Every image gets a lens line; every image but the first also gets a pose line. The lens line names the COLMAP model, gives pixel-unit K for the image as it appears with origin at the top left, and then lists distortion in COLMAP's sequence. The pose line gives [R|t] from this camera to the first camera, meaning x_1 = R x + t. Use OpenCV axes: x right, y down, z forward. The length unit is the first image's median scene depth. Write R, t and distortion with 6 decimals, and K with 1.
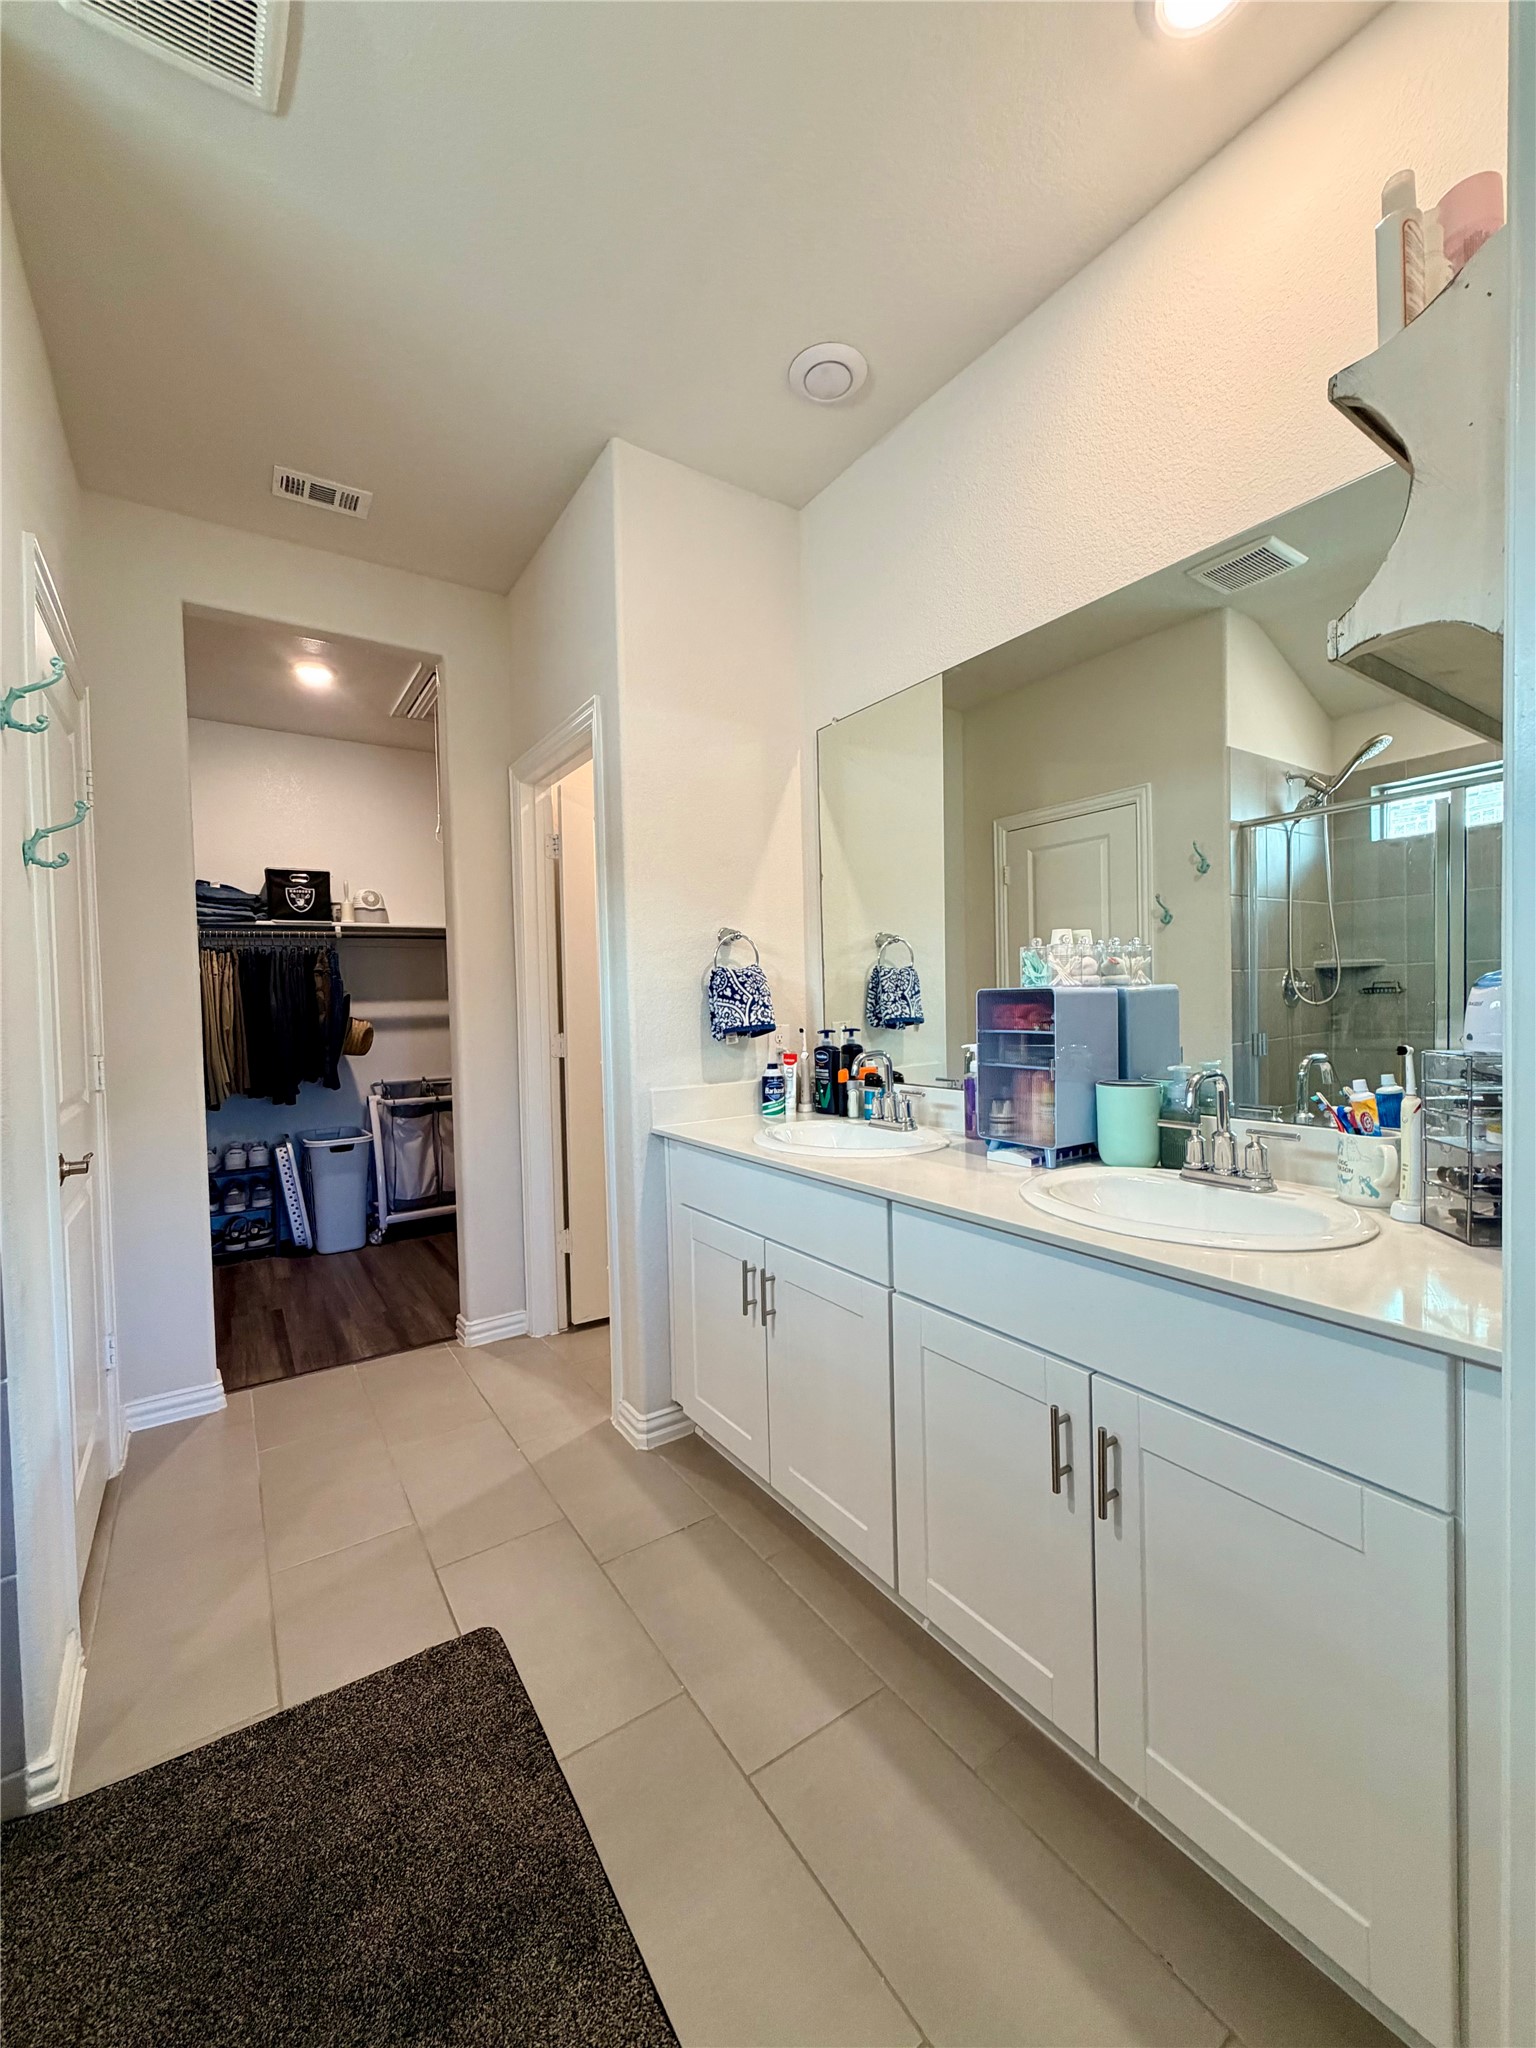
lens RADIAL K [[820.5, 0, 770.7], [0, 820.5, 1015.9], [0, 0, 1]] dist [0.001759, 0.000414]
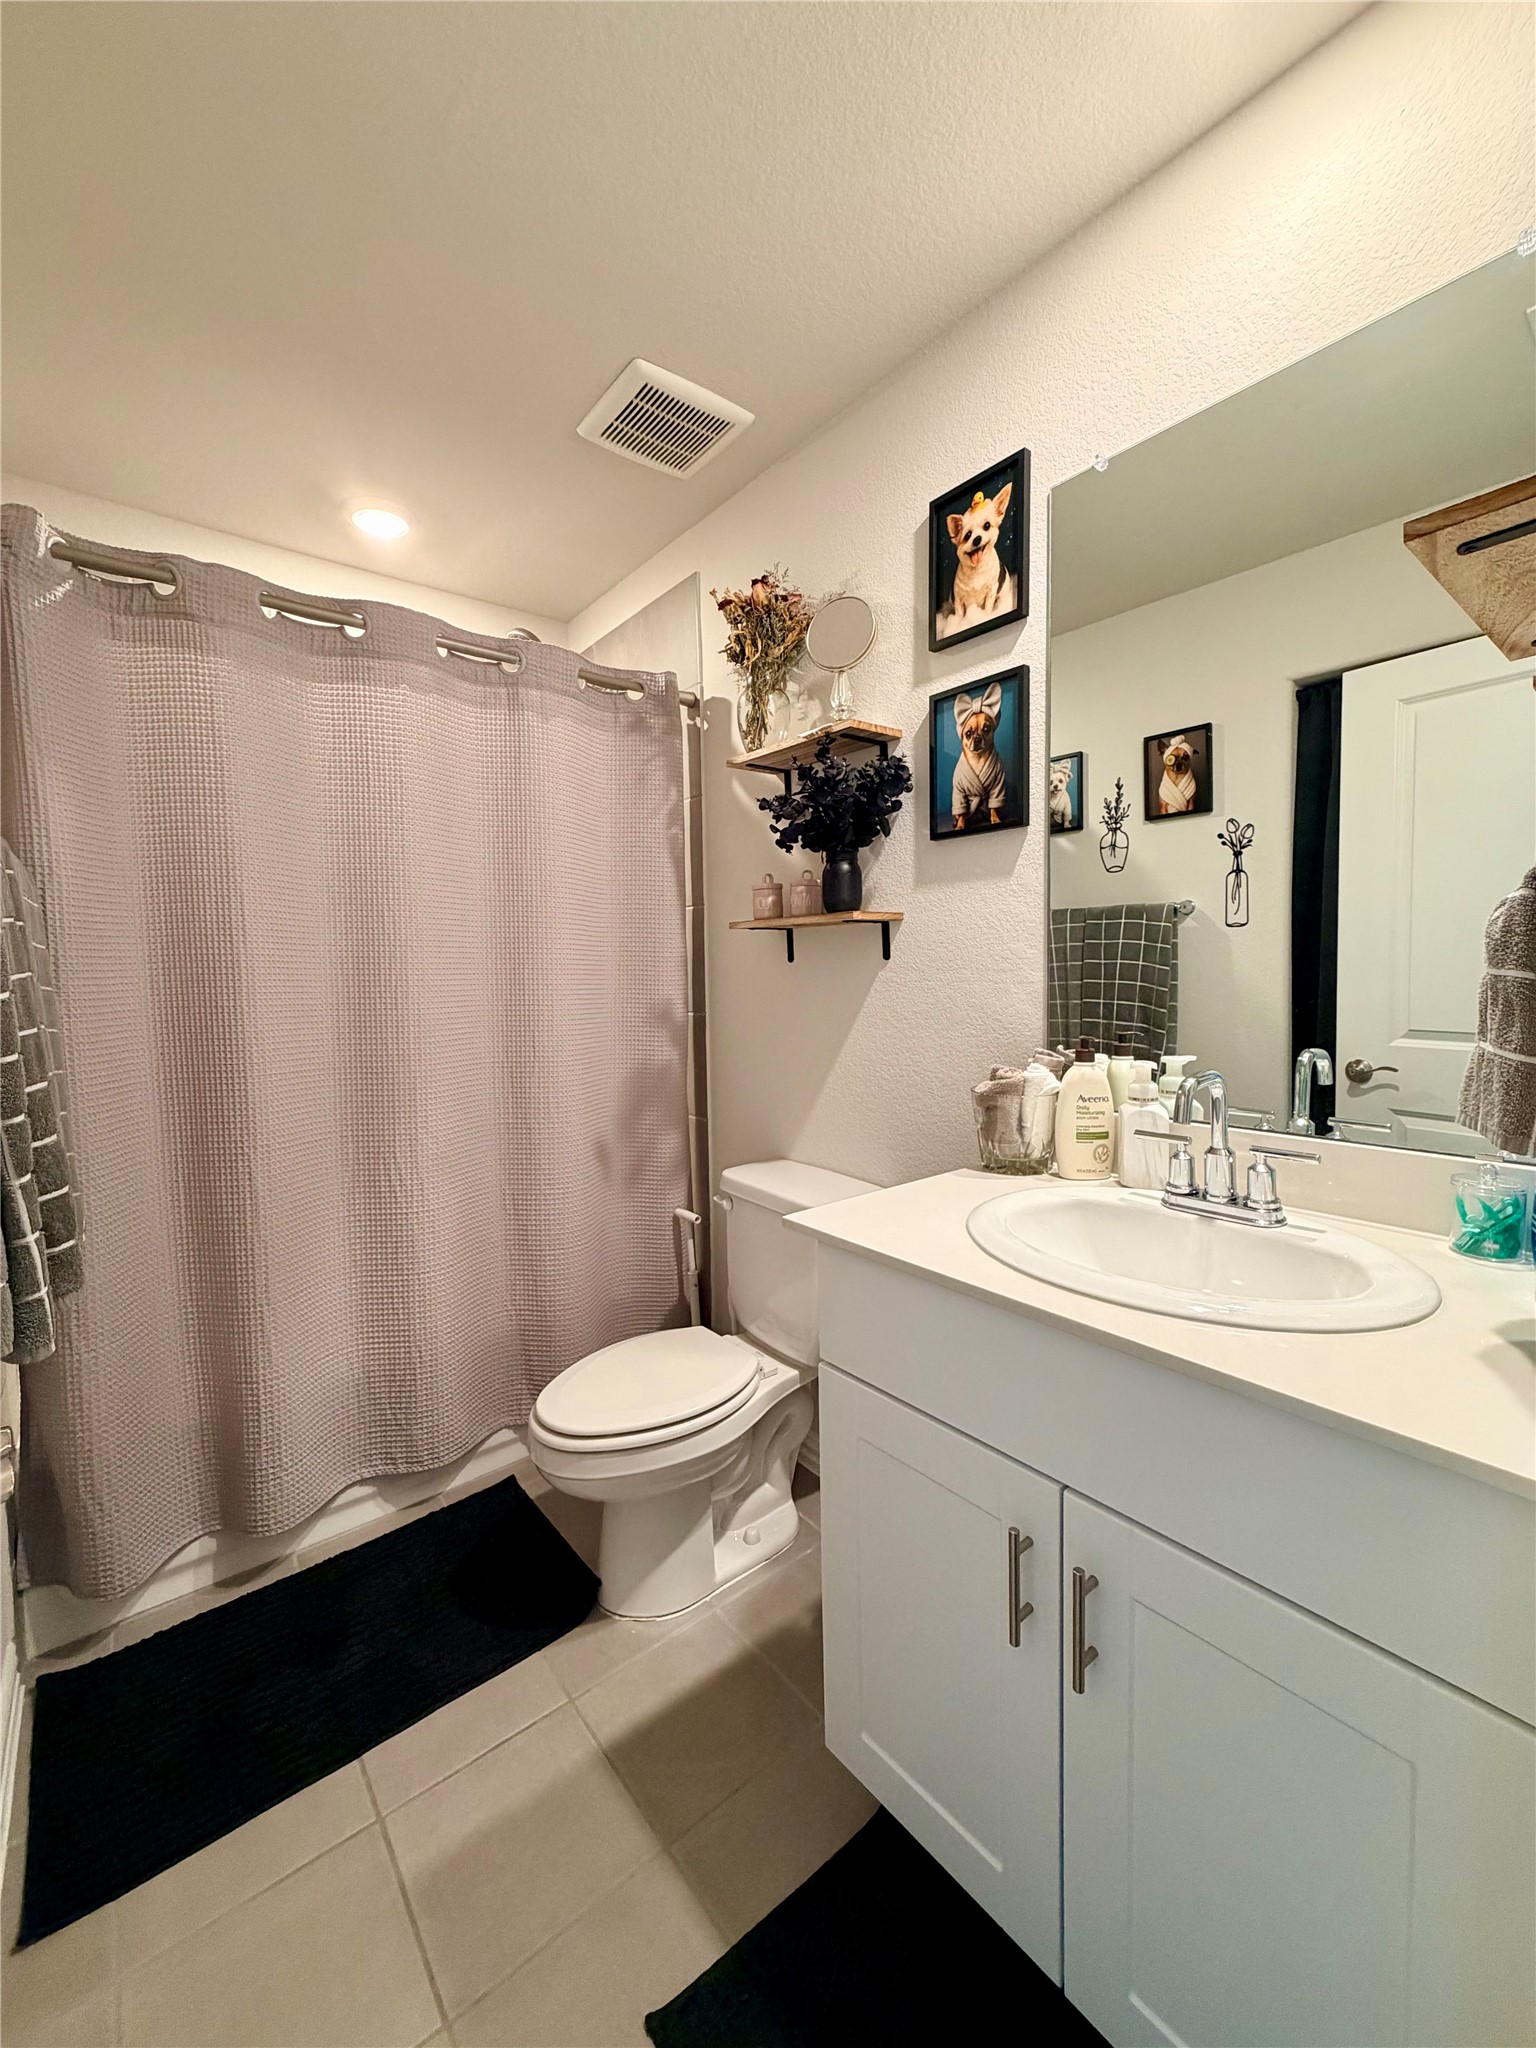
lens RADIAL K [[820.5, 0, 779.0], [0, 820.5, 1021.2], [0, 0, 1]] dist [0.001759, 0.000414]
pose [[0.996253, -0.000486, 0.086489, 0.039233], [-0.002998, 0.999189, 0.040148, -0.007772], [-0.086439, -0.040257, 0.995444, 0.165939]]
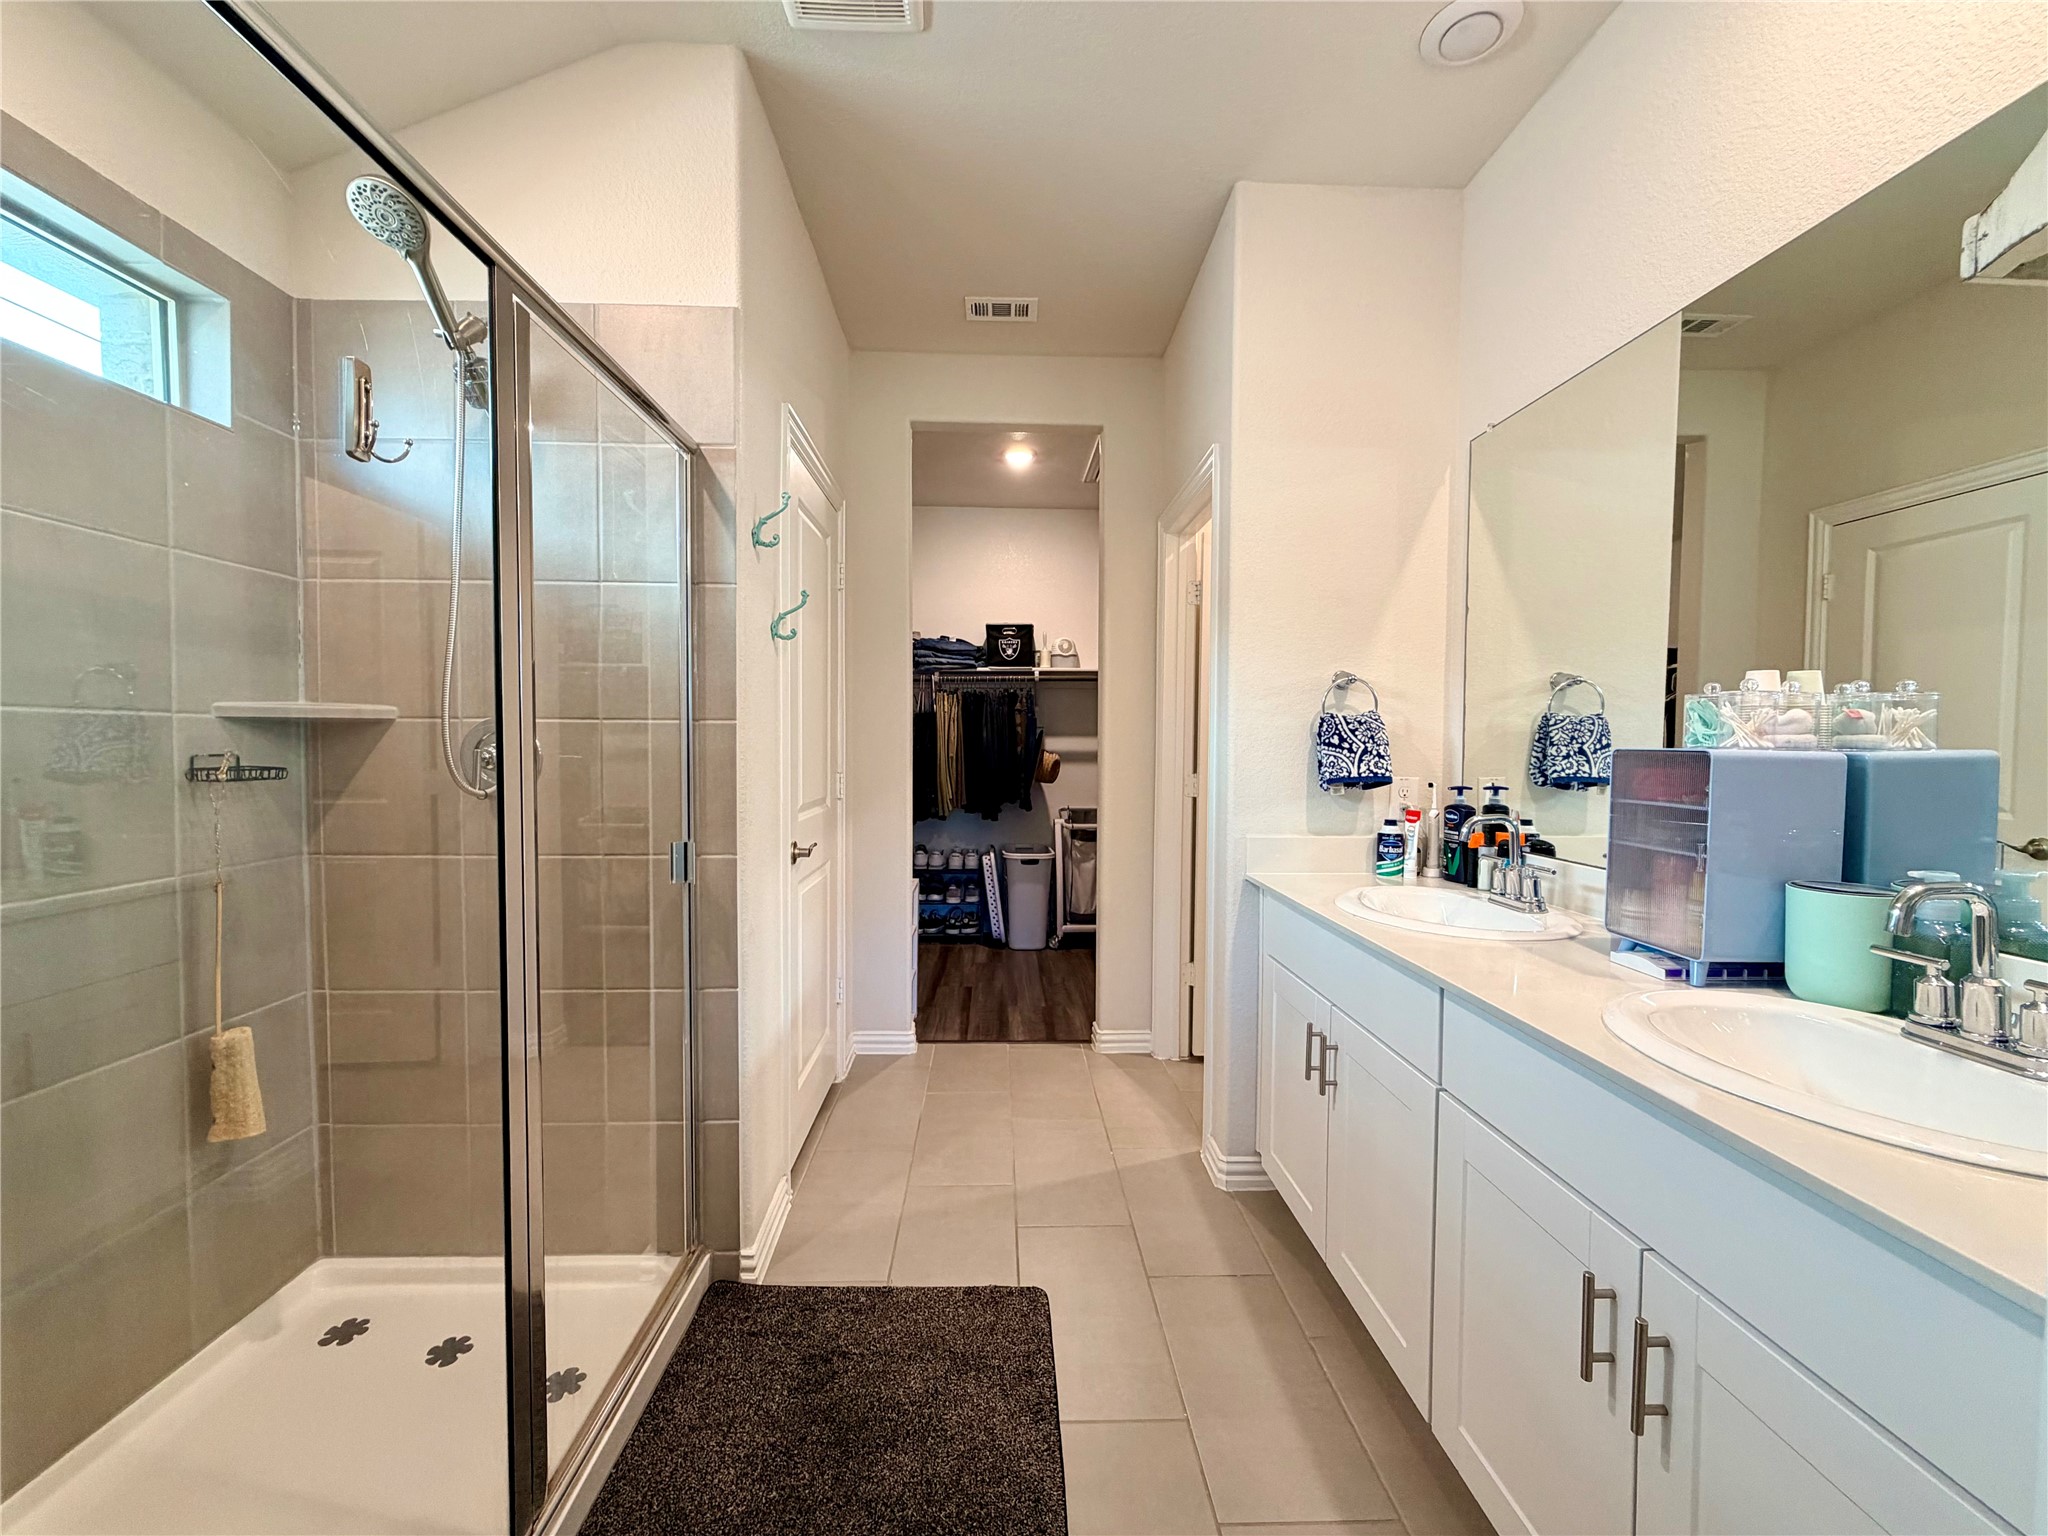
lens RADIAL K [[820.5, 0, 1020.2], [0, 820.5, 765.3], [0, 0, 1]] dist [0.001759, 0.000414]
pose [[0.843937, 0.046956, -0.534384, 0.157658], [-0.038751, 0.998895, 0.026574, -0.011679], [0.535041, -0.001719, 0.844824, 0.012849]]
